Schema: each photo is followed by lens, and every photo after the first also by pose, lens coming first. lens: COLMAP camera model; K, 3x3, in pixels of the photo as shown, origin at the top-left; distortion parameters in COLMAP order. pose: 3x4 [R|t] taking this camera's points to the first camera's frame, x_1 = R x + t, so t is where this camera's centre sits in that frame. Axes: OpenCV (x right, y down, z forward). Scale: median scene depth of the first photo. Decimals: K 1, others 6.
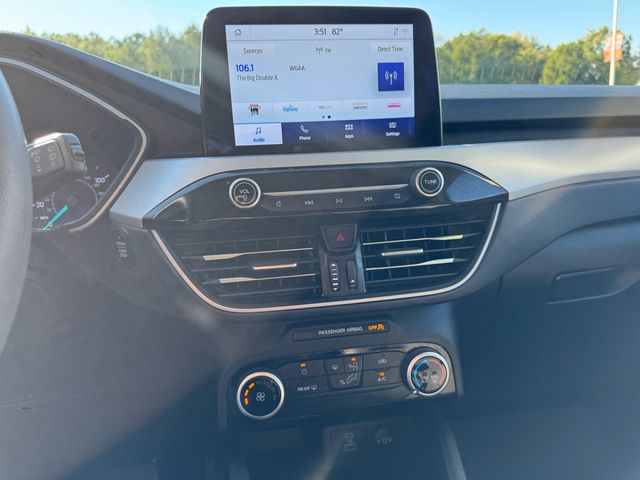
lens RADIAL K [[457.1, 0, 320.0], [0, 457.1, 240.0], [0, 0, 1]] dist [0.001960, -0.014843]
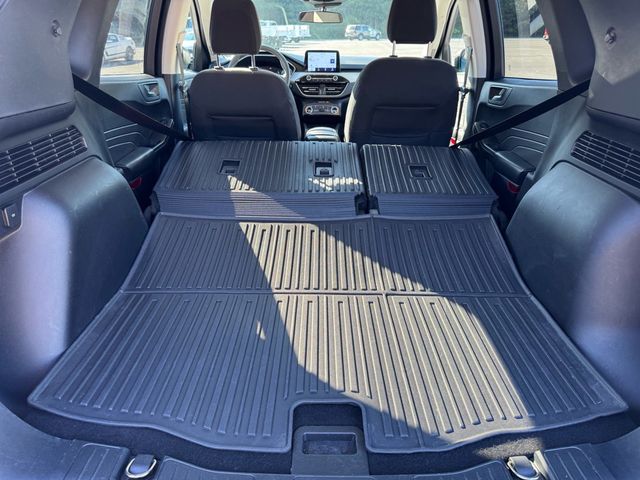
lens RADIAL K [[457.1, 0, 320.0], [0, 457.1, 240.0], [0, 0, 1]] dist [0.001960, -0.014843]
pose [[0.982839, 0.113720, -0.145239, 1.224429], [-0.085009, 0.978000, 0.190500, 0.912285], [0.163708, -0.174884, 0.970884, -5.825367]]
